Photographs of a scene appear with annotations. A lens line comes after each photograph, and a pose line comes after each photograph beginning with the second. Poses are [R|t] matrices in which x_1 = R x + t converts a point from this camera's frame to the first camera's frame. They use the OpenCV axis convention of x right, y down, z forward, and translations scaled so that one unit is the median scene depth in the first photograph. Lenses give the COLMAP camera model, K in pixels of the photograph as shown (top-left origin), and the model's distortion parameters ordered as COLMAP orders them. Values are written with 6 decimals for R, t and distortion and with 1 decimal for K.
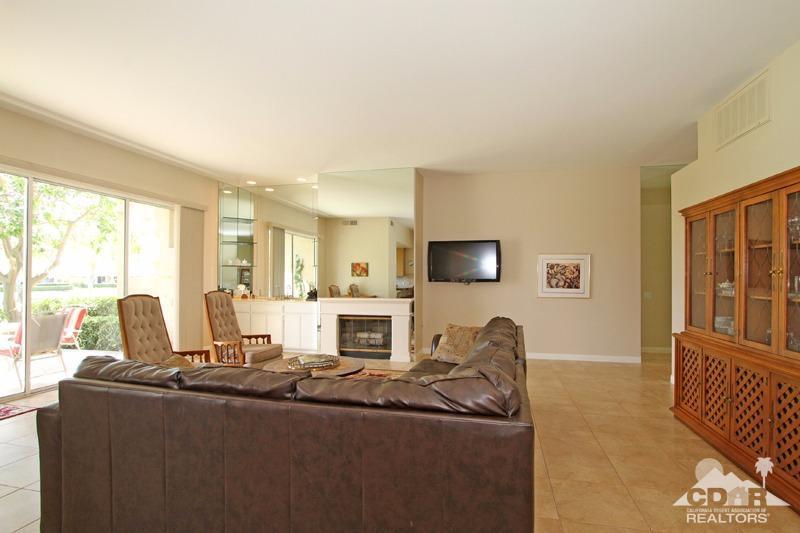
lens RADIAL K [[389.5, 0, 402.5], [0, 389.5, 273.2], [0, 0, 1]] dist [-0.029627, 0.005984]
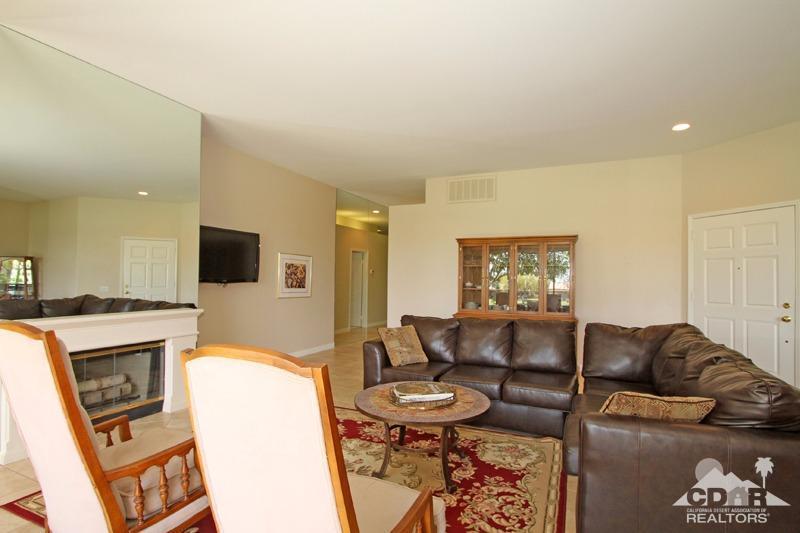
lens RADIAL K [[389.5, 0, 405.9], [0, 389.5, 270.8], [0, 0, 1]] dist [-0.029627, 0.005984]
pose [[0.188784, 0.025942, 0.981676, -0.551204], [-0.026743, 0.999416, -0.021268, 0.006962], [-0.981654, -0.022238, 0.189367, 0.524258]]
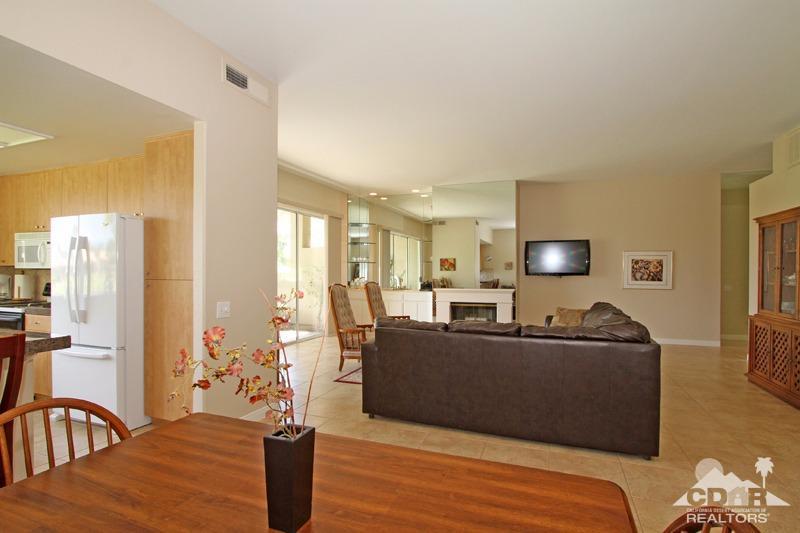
lens RADIAL K [[389.5, 0, 404.6], [0, 389.5, 272.4], [0, 0, 1]] dist [-0.029627, 0.005984]
pose [[0.990496, -0.000646, -0.137541, -0.143691], [0.002457, 0.999913, 0.012996, -0.002957], [0.137520, -0.013210, 0.990411, -0.236150]]
